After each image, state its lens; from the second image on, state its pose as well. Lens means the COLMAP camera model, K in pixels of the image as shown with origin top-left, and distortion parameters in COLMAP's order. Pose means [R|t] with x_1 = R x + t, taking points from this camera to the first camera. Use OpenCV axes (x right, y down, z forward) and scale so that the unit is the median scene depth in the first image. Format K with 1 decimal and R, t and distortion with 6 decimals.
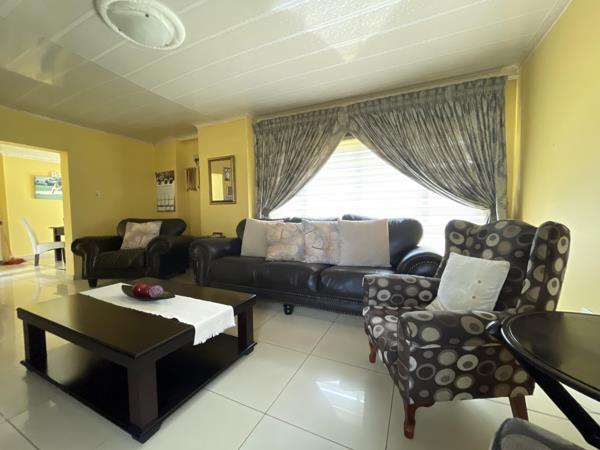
lens RADIAL K [[243.6, 0, 303.1], [0, 243.6, 225.1], [0, 0, 1]] dist [0.000165, -0.000020]
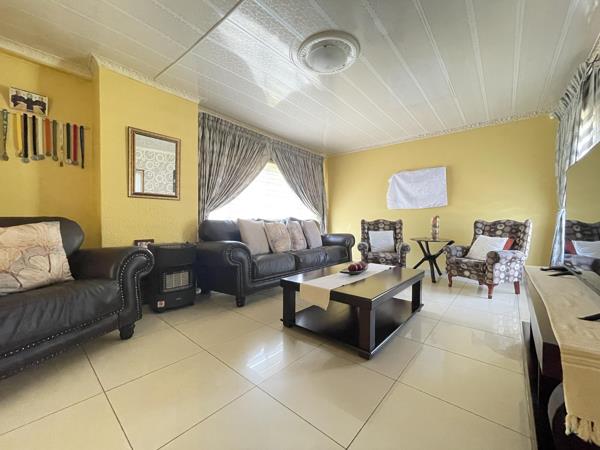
lens RADIAL K [[243.6, 0, 303.1], [0, 243.6, 225.1], [0, 0, 1]] dist [0.000165, -0.000020]
pose [[0.259094, -0.002150, 0.965850, -0.991191], [0.042291, 0.999064, -0.009121, 0.016987], [-0.964926, 0.043210, 0.258943, 0.436240]]
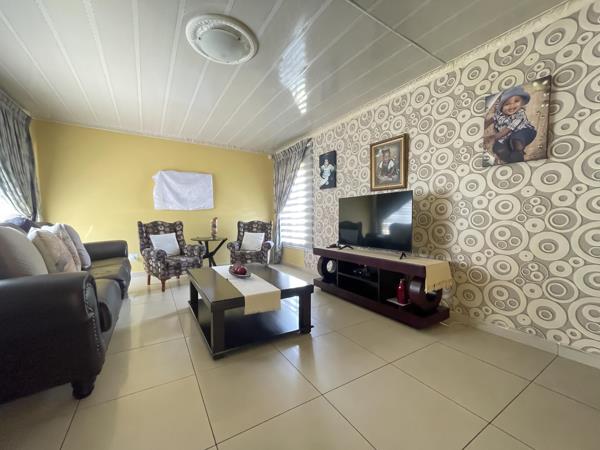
lens RADIAL K [[243.6, 0, 303.1], [0, 243.6, 225.1], [0, 0, 1]] dist [0.000165, -0.000020]
pose [[-0.845758, 0.010837, 0.533457, -0.822768], [0.047313, 0.997379, 0.054749, -0.016936], [-0.531466, 0.071544, -0.844053, 0.951916]]
